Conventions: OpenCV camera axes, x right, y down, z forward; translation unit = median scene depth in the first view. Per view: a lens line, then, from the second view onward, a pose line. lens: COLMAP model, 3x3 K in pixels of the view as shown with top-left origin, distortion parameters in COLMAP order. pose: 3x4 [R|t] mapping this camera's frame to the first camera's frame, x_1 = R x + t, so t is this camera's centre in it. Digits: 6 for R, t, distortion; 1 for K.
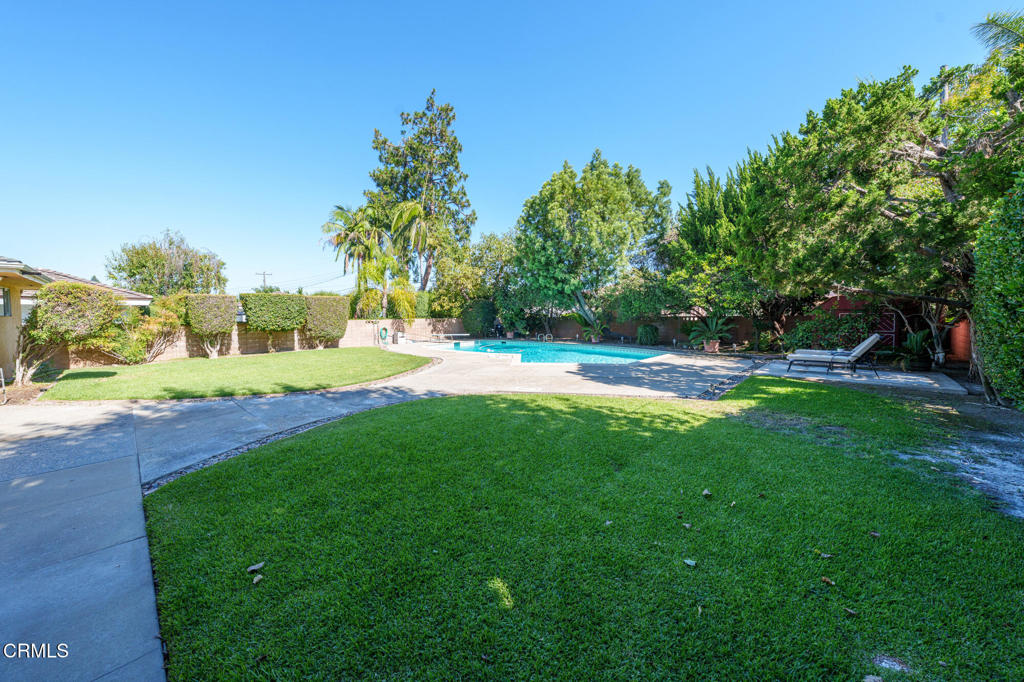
lens RADIAL K [[363.0, 0, 492.2], [0, 363.0, 328.1], [0, 0, 1]] dist [-0.001021, -0.000133]
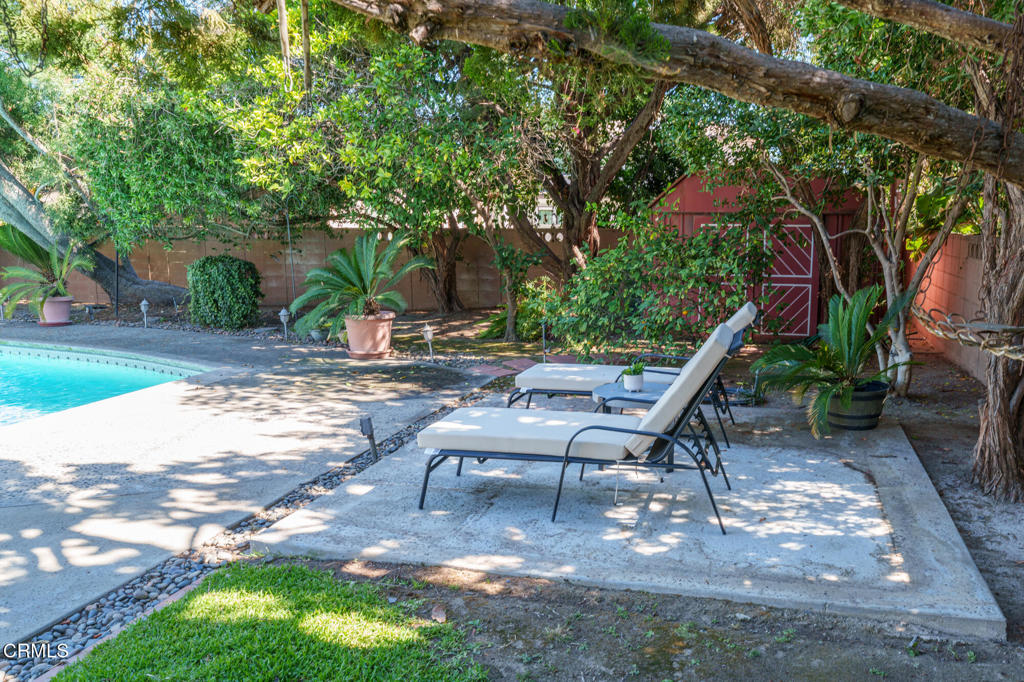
lens RADIAL K [[809.6, 0, 597.2], [0, 809.6, 358.6], [0, 0, 1]] dist [0.005660, -0.002066]
pose [[0.848751, -0.077834, 0.523033, 0.343524], [0.007906, 0.990865, 0.134624, -0.013789], [-0.528733, -0.110127, 0.841613, 0.290880]]
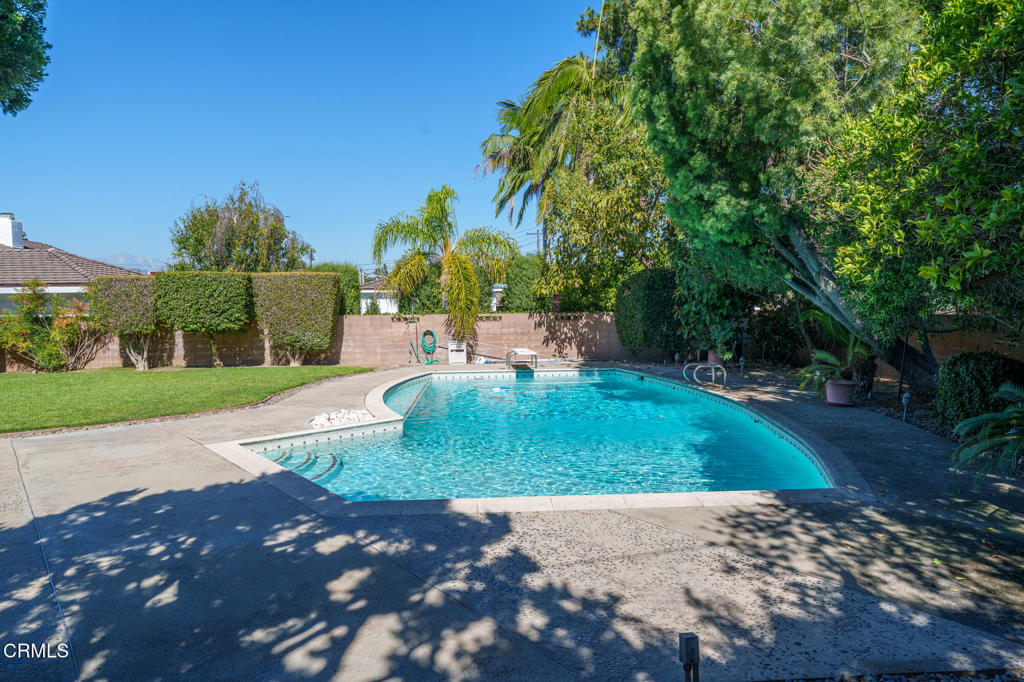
lens RADIAL K [[681.0, 0, 512.0], [0, 681.0, 341.0], [0, 0, 1]] dist [0.003449, -0.001453]
pose [[0.745563, 0.040742, -0.665189, 0.505364], [-0.022508, 0.999100, 0.035966, -0.028011], [0.666055, -0.011842, 0.745809, 0.440758]]
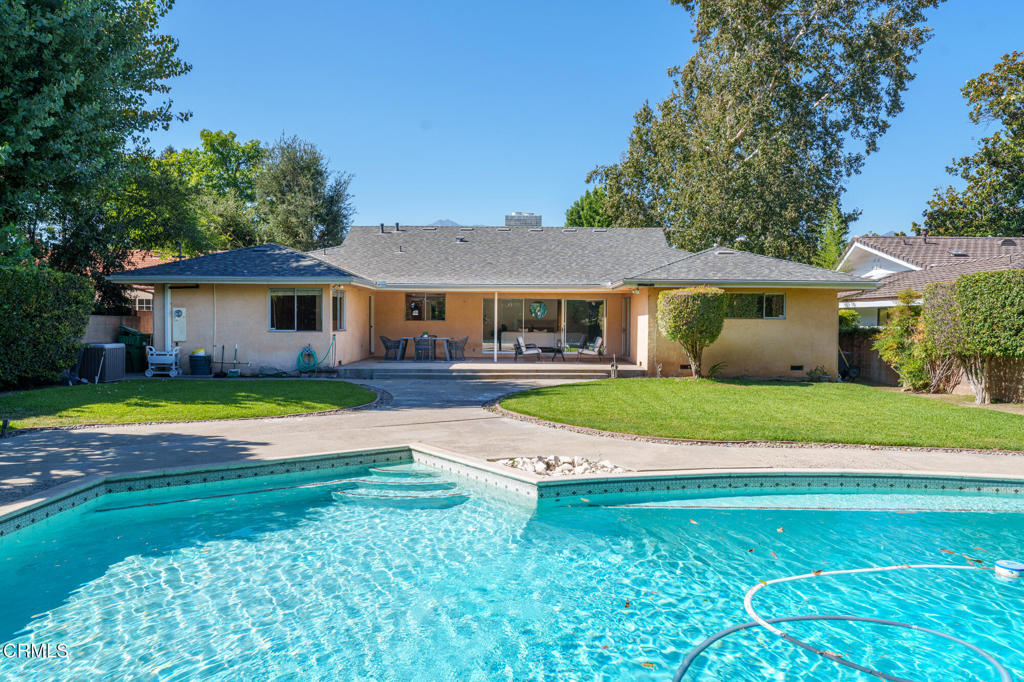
lens RADIAL K [[695.1, 0, 512.0], [0, 695.1, 341.0], [0, 0, 1]] dist [0.000328, 0.000807]
pose [[-0.715517, 0.026528, -0.698092, 0.342017], [-0.027308, 0.997453, 0.065894, -0.044899], [0.698062, 0.066212, -0.712970, 1.059061]]
